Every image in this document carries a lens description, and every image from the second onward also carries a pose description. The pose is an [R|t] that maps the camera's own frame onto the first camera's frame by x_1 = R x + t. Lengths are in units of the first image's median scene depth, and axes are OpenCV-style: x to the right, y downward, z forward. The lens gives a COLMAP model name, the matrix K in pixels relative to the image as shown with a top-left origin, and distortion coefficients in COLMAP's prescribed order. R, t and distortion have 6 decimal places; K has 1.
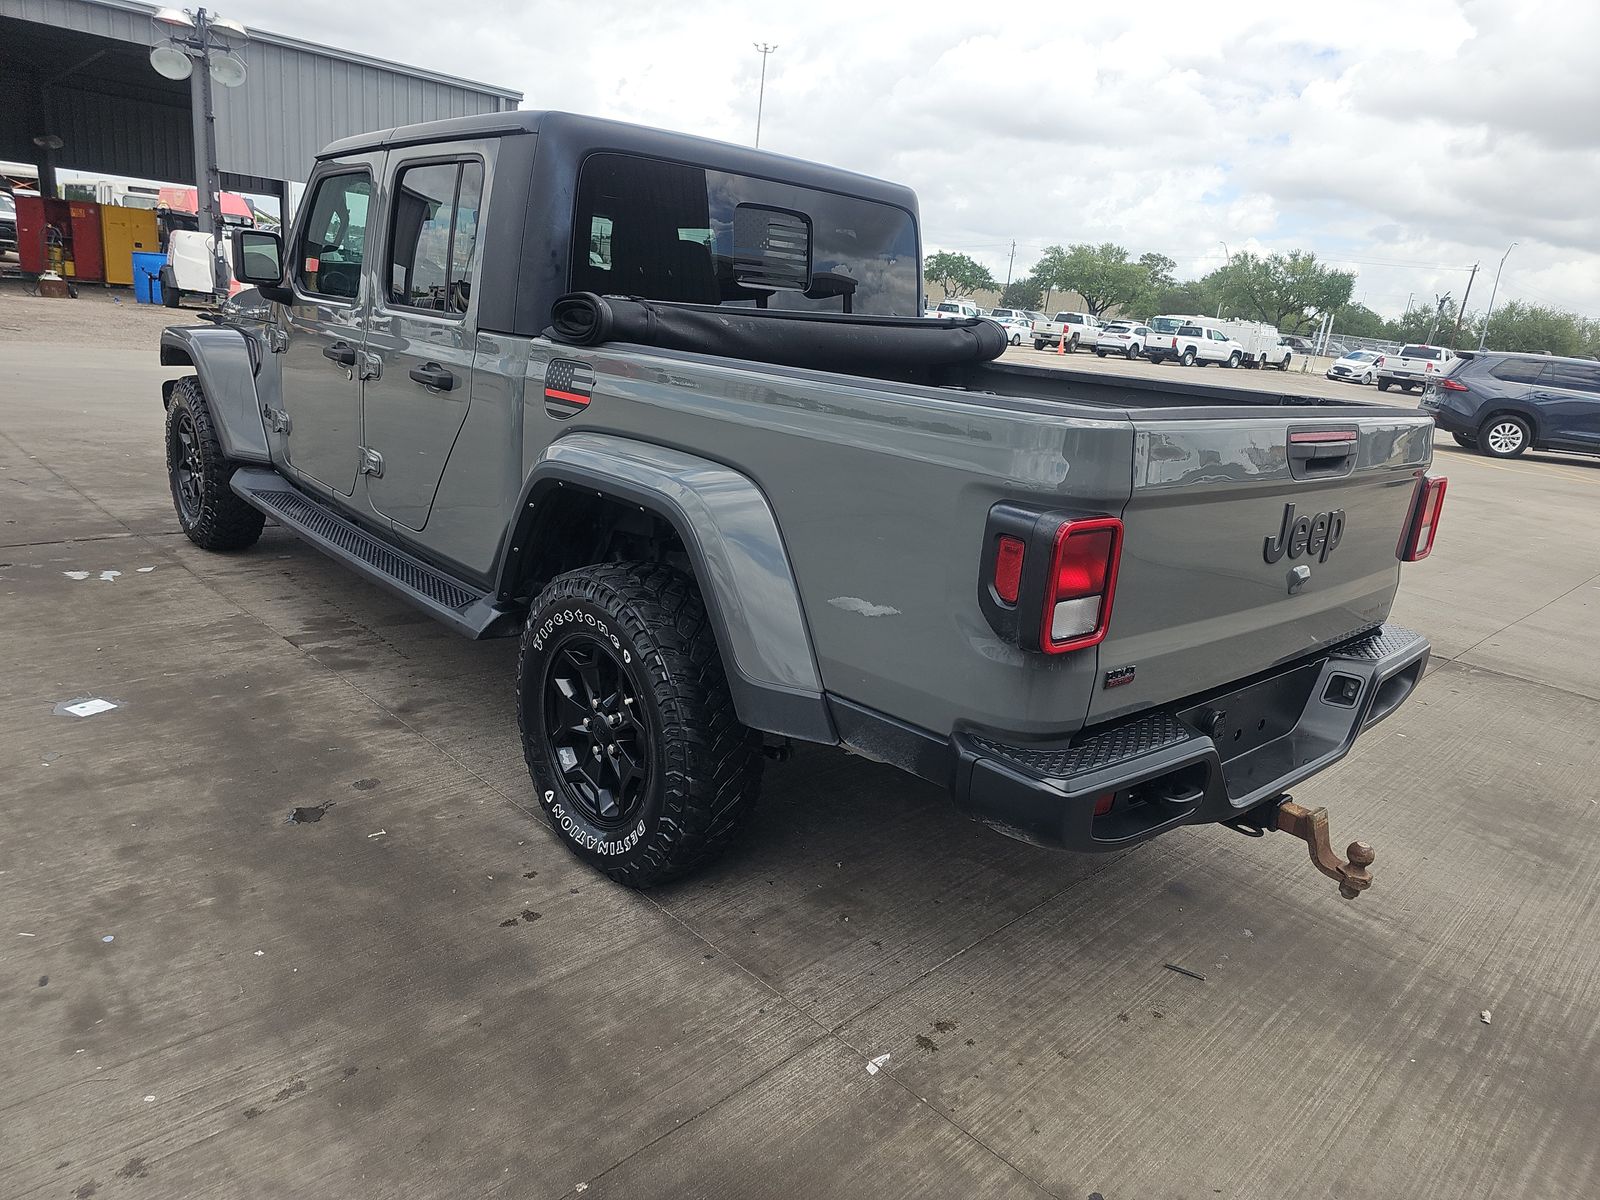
lens RADIAL K [[1064.4, 0, 814.2], [0, 1064.4, 606.6], [0, 0, 1]] dist [0.033166, -0.030818]
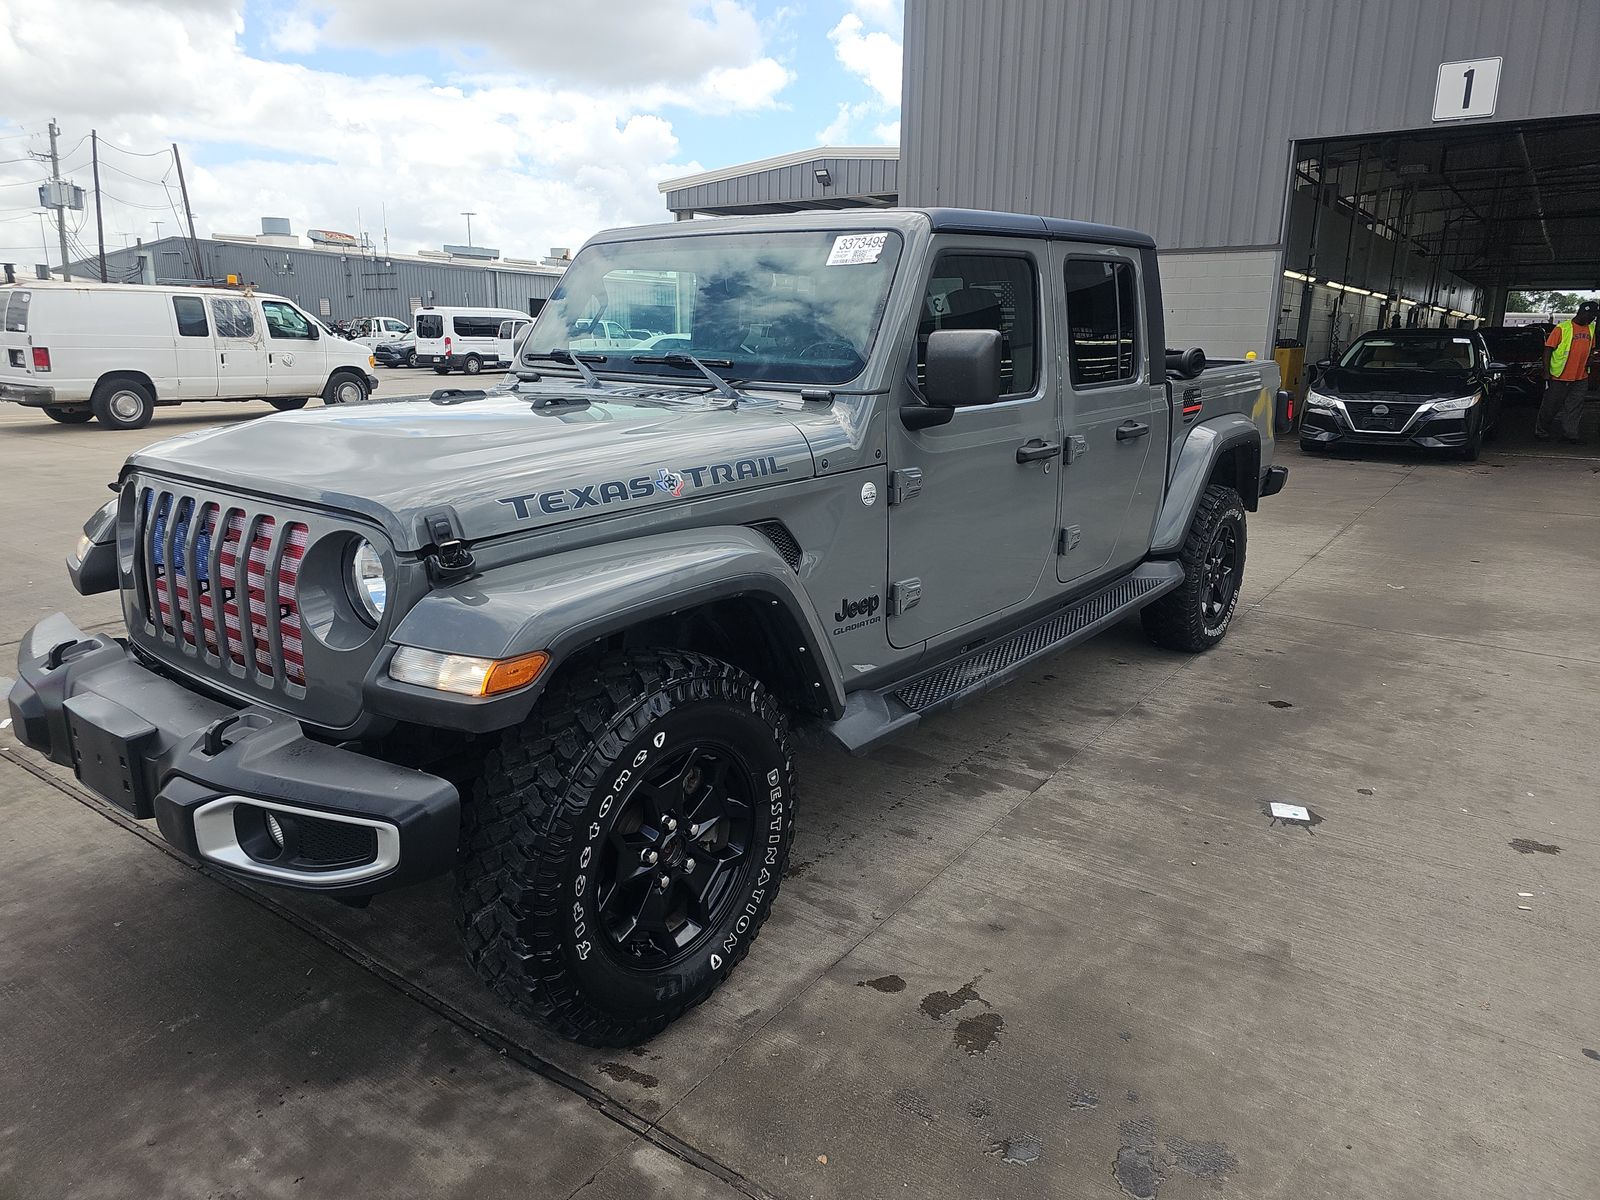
lens RADIAL K [[1064.4, 0, 807.7], [0, 1064.4, 569.7], [0, 0, 1]] dist [0.033166, -0.030818]
pose [[-0.159482, -0.317100, 0.934887, -1.670974], [0.251093, 0.902833, 0.349062, -0.658464], [-0.954735, 0.290412, -0.064364, 1.623176]]
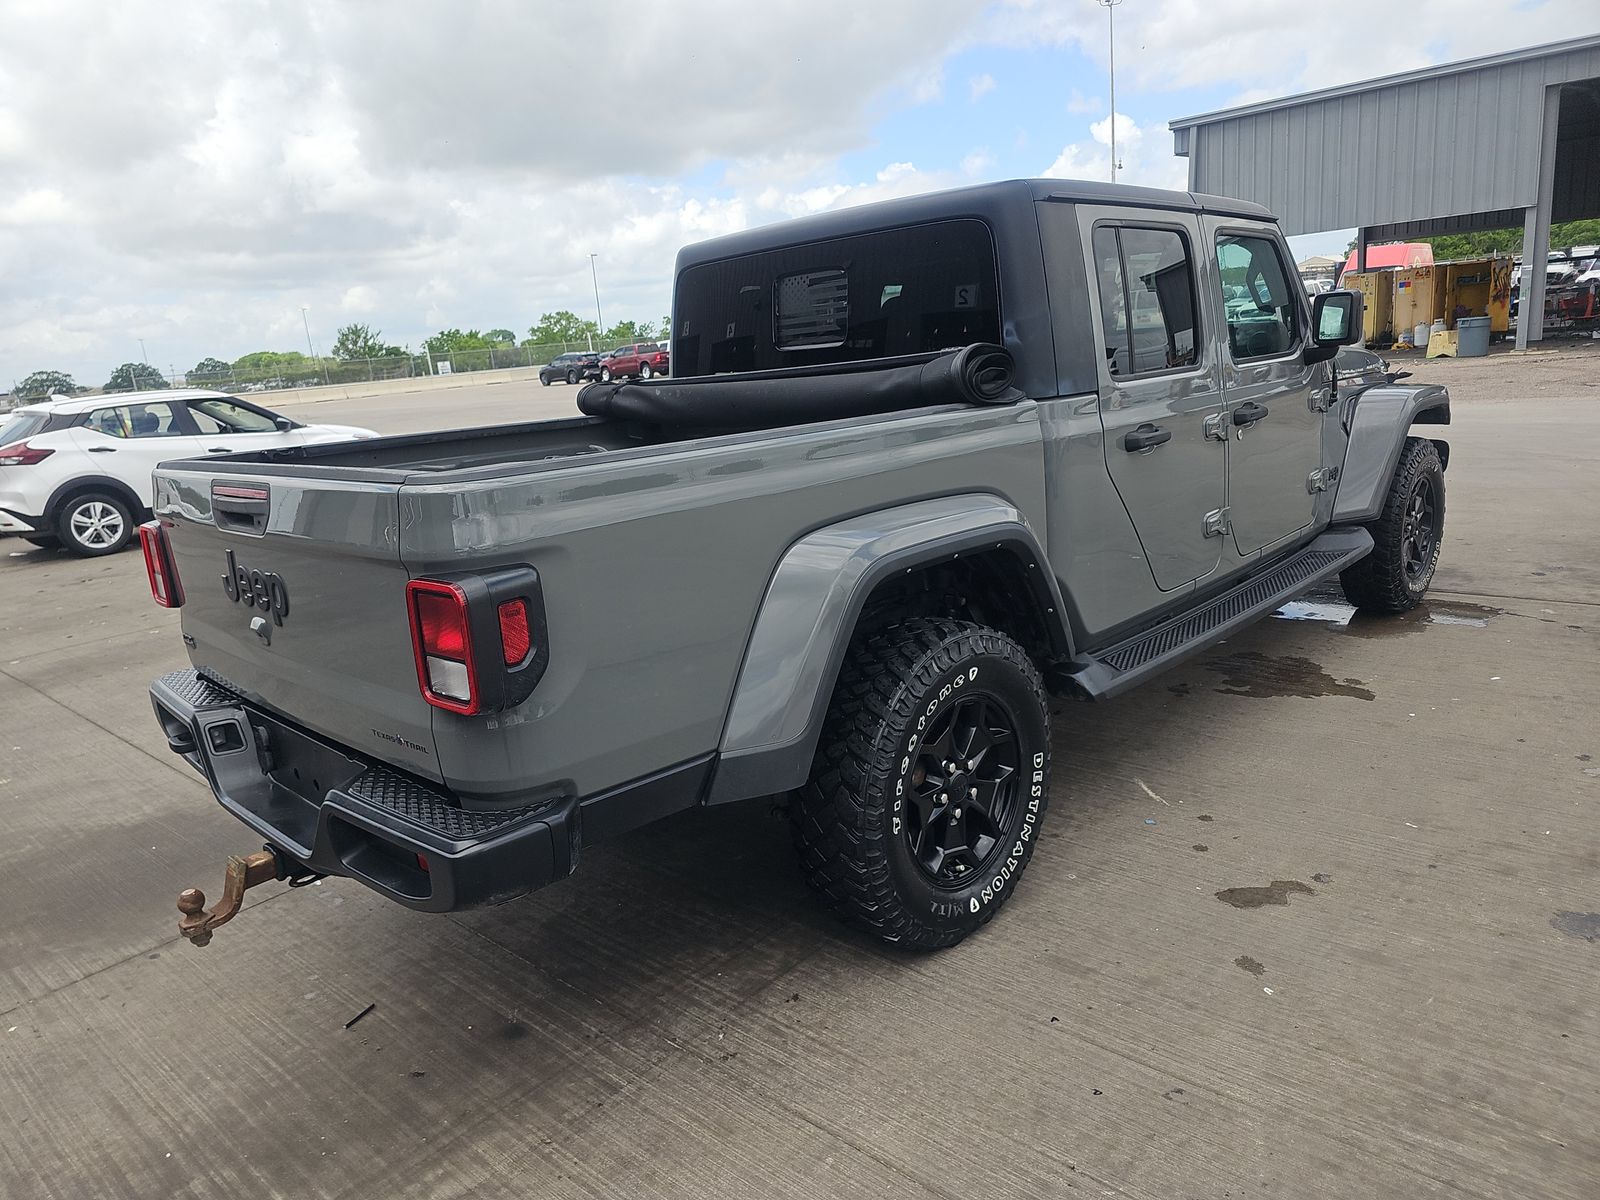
lens RADIAL K [[1064.4, 0, 789.4], [0, 1064.4, 593.4], [0, 0, 1]] dist [0.033166, -0.030818]
pose [[0.031322, 0.129876, -0.991035, 1.131588], [-0.189257, 0.974356, 0.121708, -0.217258], [0.981428, 0.183748, 0.055098, 1.089883]]
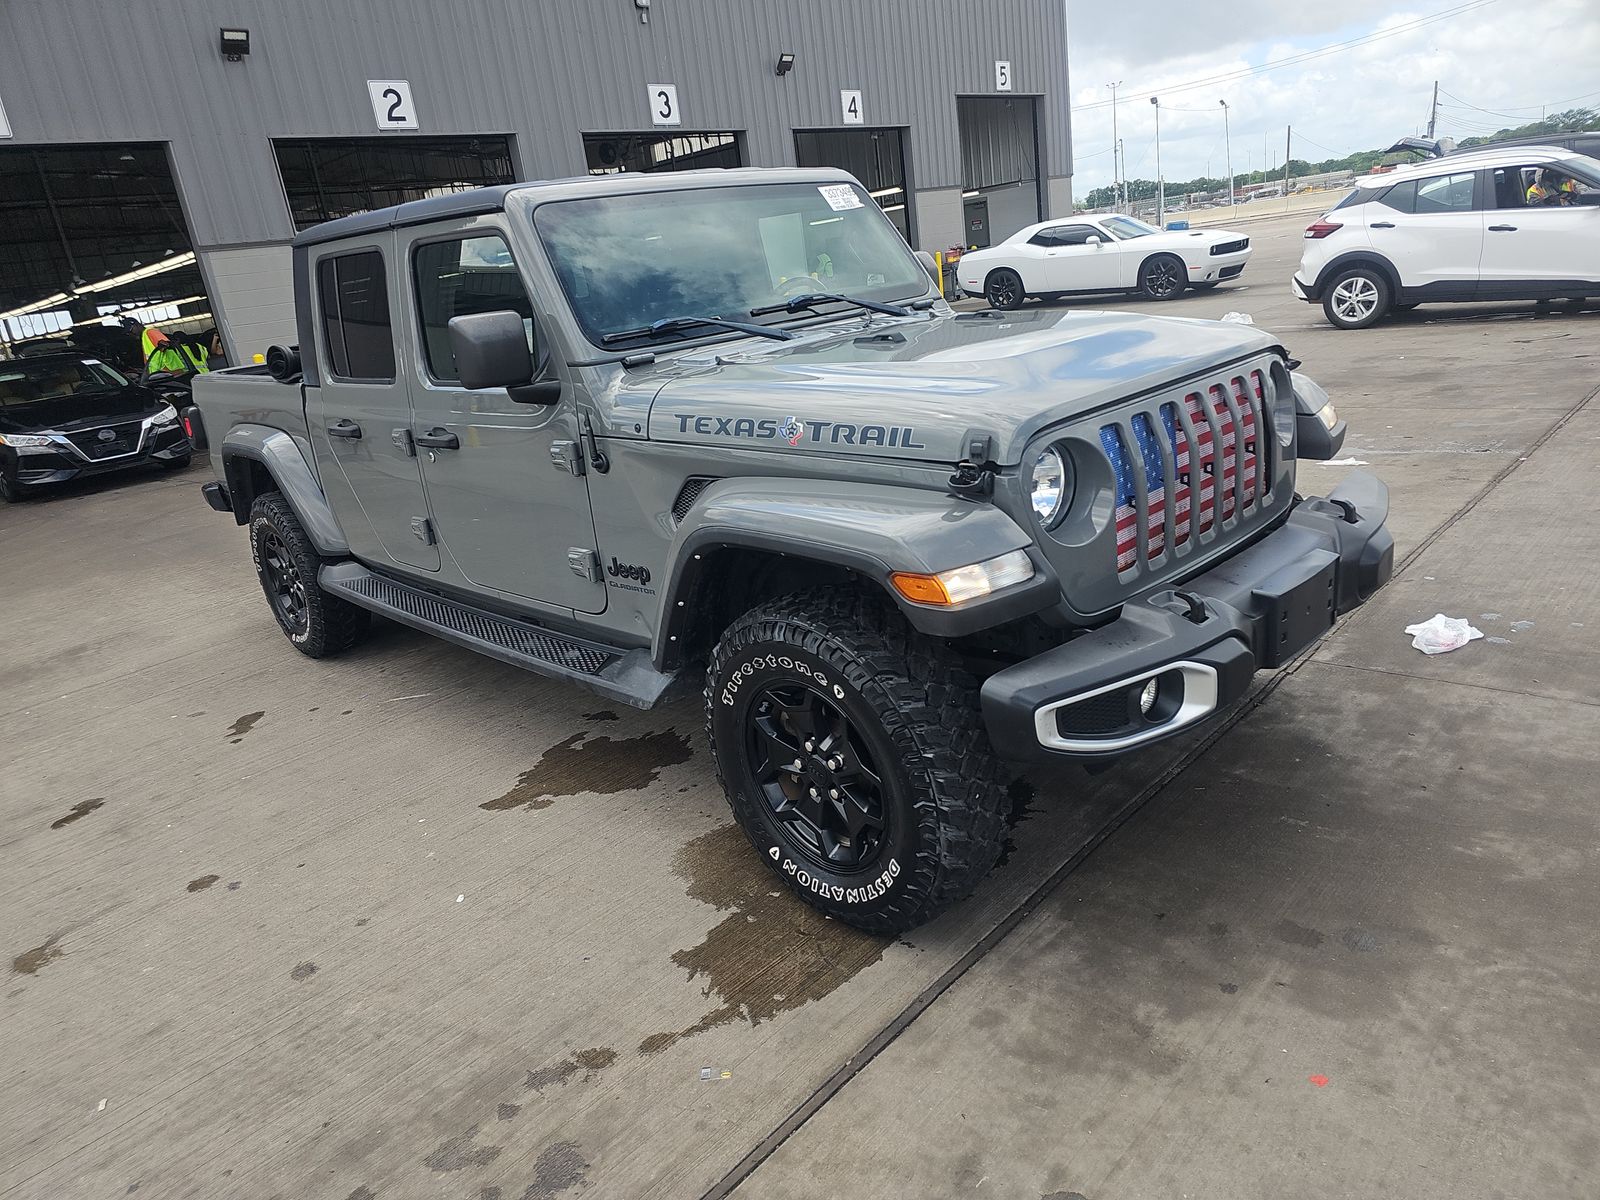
lens RADIAL K [[1064.4, 0, 801.1], [0, 1064.4, 588.3], [0, 0, 1]] dist [0.033166, -0.030818]
pose [[-0.999528, 0.030389, -0.004400, -0.537170], [0.022931, 0.834045, 0.551219, -0.886832], [0.020421, 0.550858, -0.834349, 2.764594]]
